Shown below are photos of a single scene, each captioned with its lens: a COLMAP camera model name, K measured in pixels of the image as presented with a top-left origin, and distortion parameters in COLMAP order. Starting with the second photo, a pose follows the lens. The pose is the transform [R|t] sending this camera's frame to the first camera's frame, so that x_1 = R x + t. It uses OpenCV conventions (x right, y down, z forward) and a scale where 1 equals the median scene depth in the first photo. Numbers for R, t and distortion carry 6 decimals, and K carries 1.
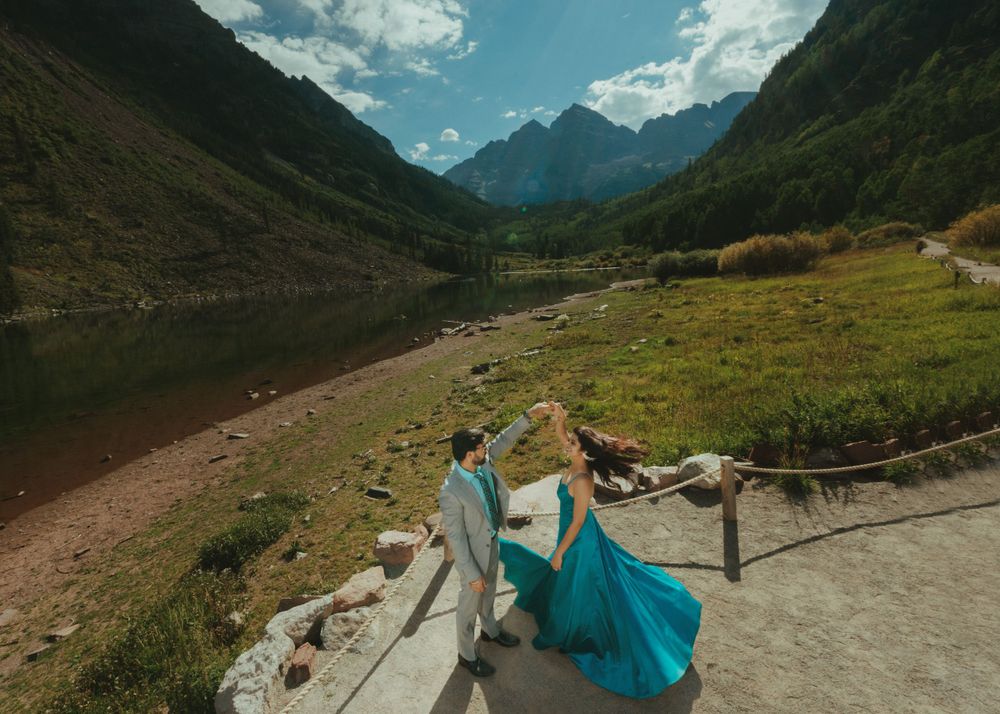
lens RADIAL K [[460.9, 0, 465.1], [0, 460.9, 358.4], [0, 0, 1]] dist [-0.004075, -0.000487]
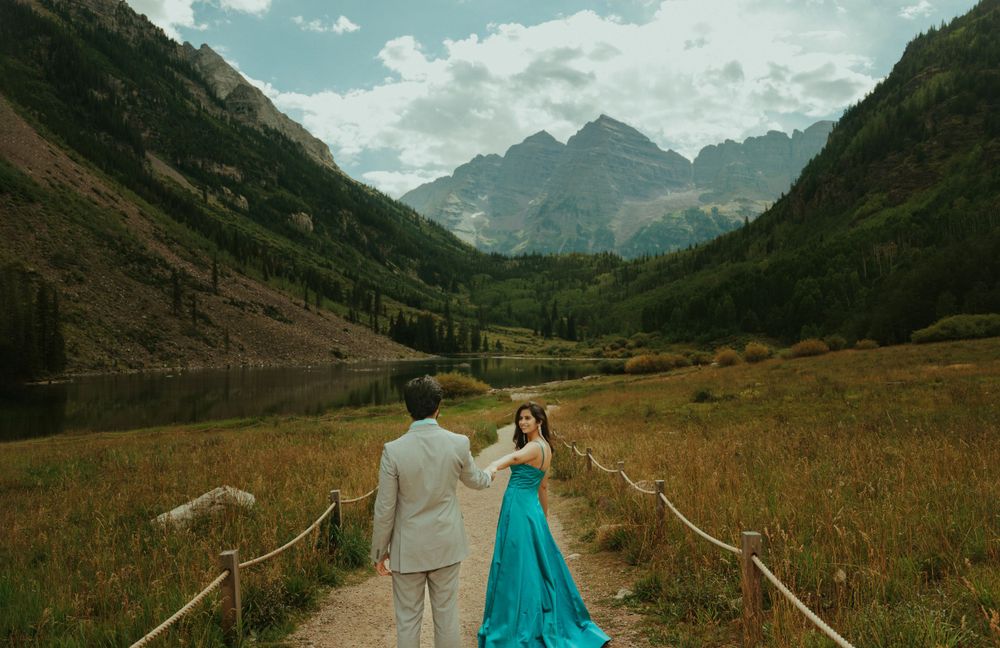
lens RADIAL K [[767.2, 0, 513.1], [0, 767.2, 324.2], [0, 0, 1]] dist [0.005161, 0.001426]
pose [[0.992033, 0.059842, 0.110857, -0.027572], [-0.034523, 0.975424, -0.217614, 0.034915], [-0.121155, 0.212053, 0.969719, -0.221725]]
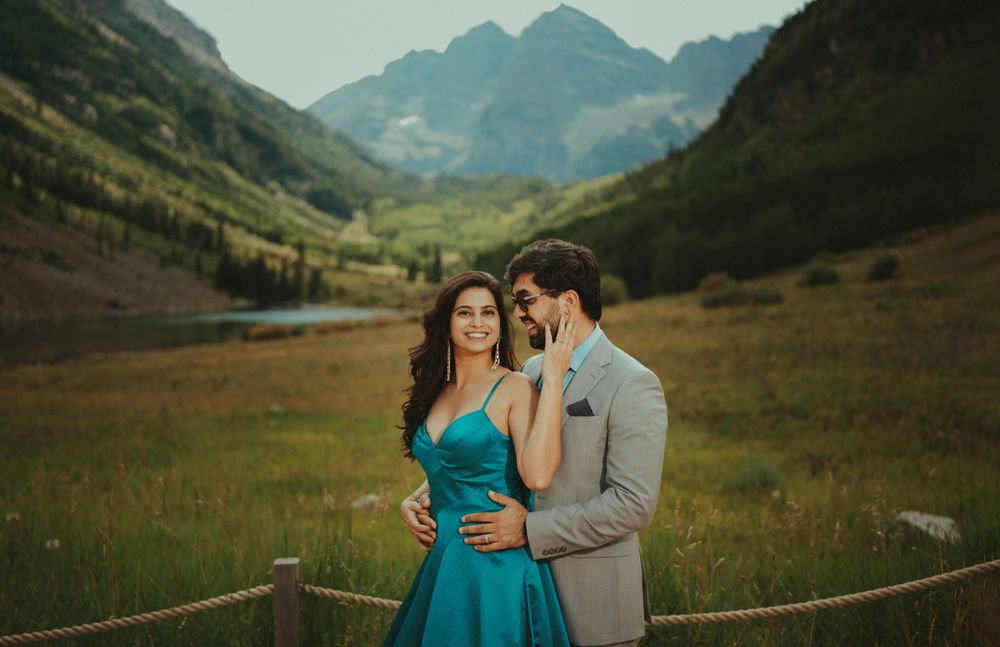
lens RADIAL K [[929.3, 0, 485.7], [0, 929.3, 319.8], [0, 0, 1]] dist [-0.050713, 0.163510]
pose [[0.988821, 0.060844, 0.136128, 0.116754], [-0.040549, 0.988278, -0.147179, 0.033101], [-0.143487, 0.140014, 0.979698, -0.365818]]
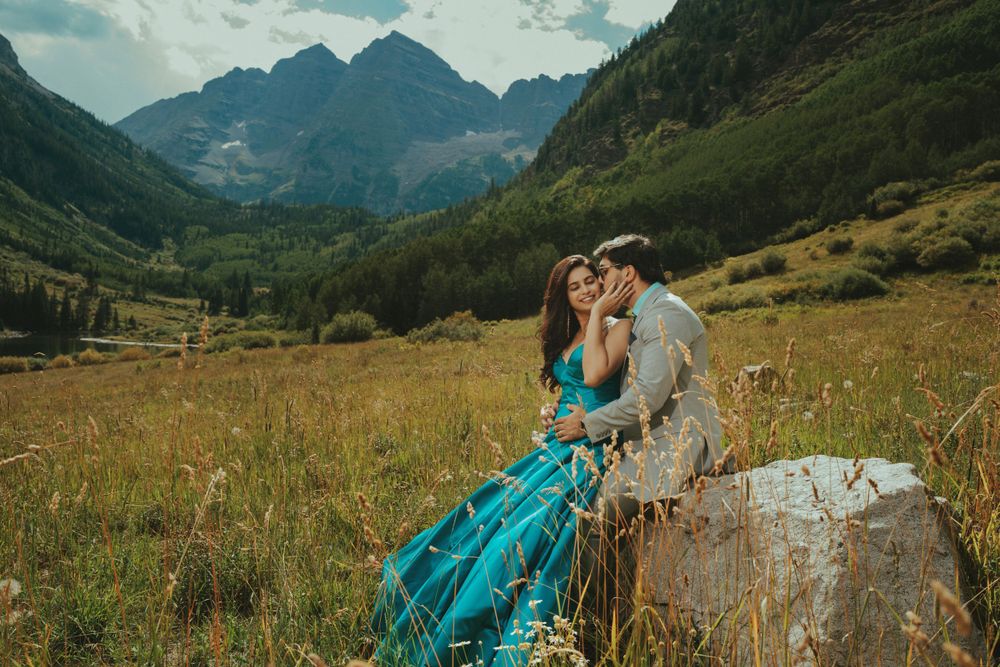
lens RADIAL K [[953.1, 0, 500.0], [0, 953.1, 333.5], [0, 0, 1]] dist [-0.053975, 0.154725]
pose [[0.943629, 0.078532, 0.321553, 0.147832], [-0.021677, 0.984024, -0.176711, 0.032766], [-0.330293, 0.159780, 0.930256, -0.378605]]
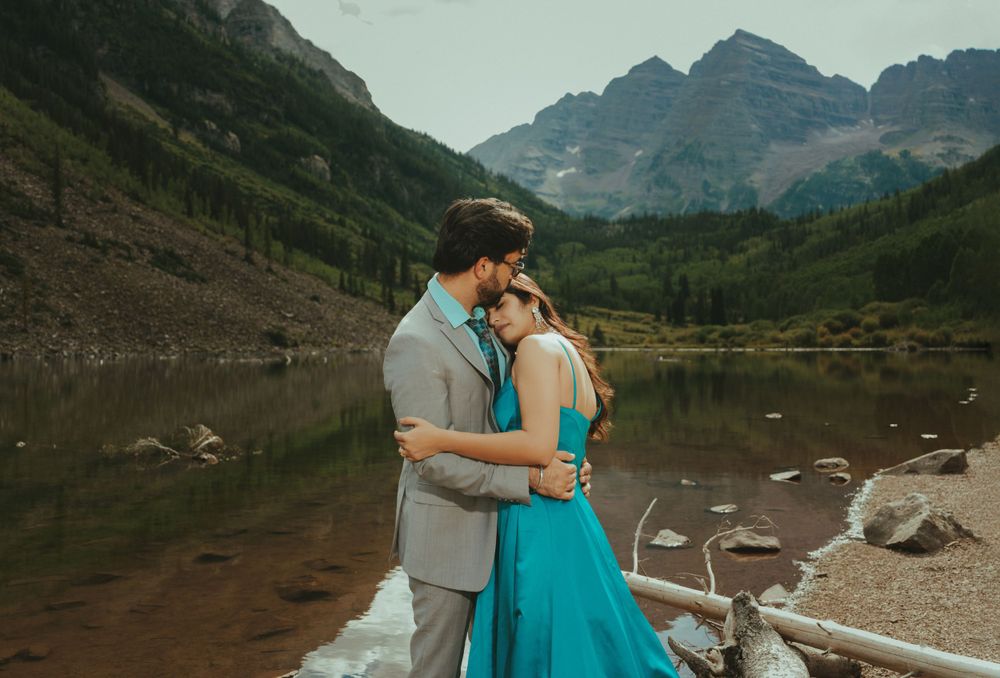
lens RADIAL K [[988.4, 0, 465.8], [0, 988.4, 341.3], [0, 0, 1]] dist [0.005542, 0.015595]
pose [[0.997808, 0.055812, -0.035569, -0.003063], [-0.061615, 0.979575, -0.191408, -0.006300], [0.024159, 0.193180, 0.980866, 0.066993]]
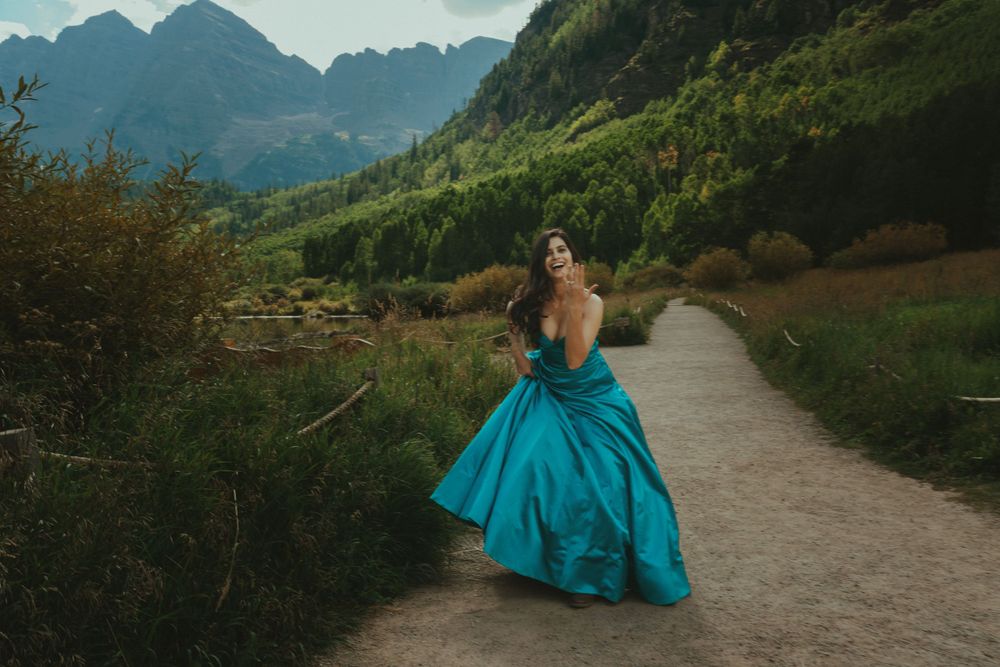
lens RADIAL K [[976.4, 0, 500.0], [0, 976.4, 333.5], [0, 0, 1]] dist [0.001898, -0.001119]
pose [[0.864336, 0.037341, 0.501527, -0.014449], [0.053823, 0.984644, -0.166072, 0.010961], [-0.500026, 0.170536, 0.849053, -0.033265]]
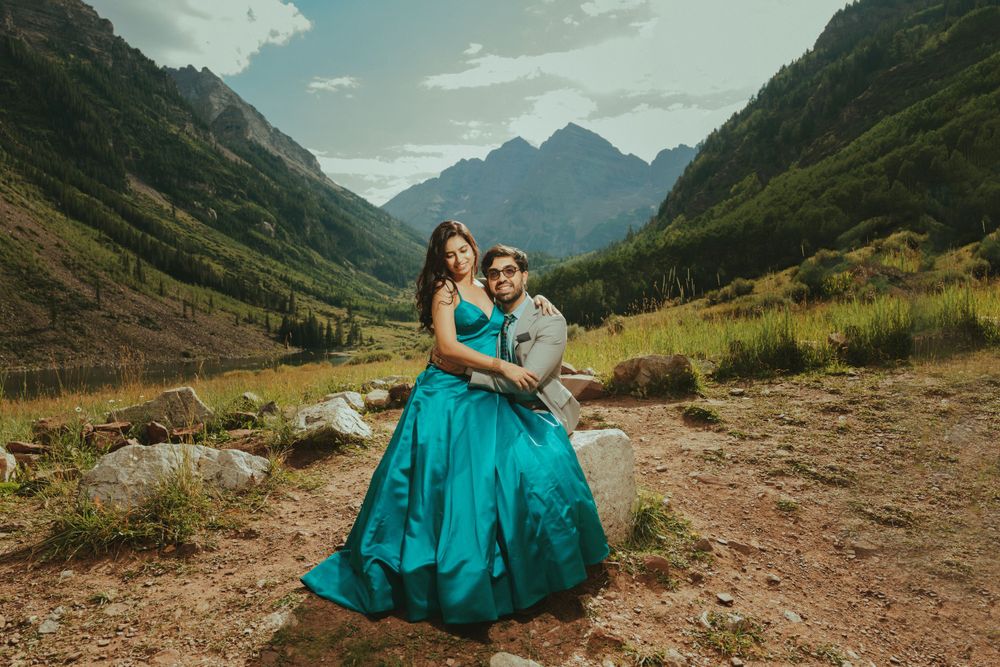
lens RADIAL K [[685.4, 0, 499.8], [0, 685.4, 337.3], [0, 0, 1]] dist [0.002306, 0.002240]
pose [[0.993943, 0.050972, 0.097363, 0.212974], [-0.033424, 0.984174, -0.174025, 0.027159], [-0.104692, 0.169716, 0.979916, -0.401646]]
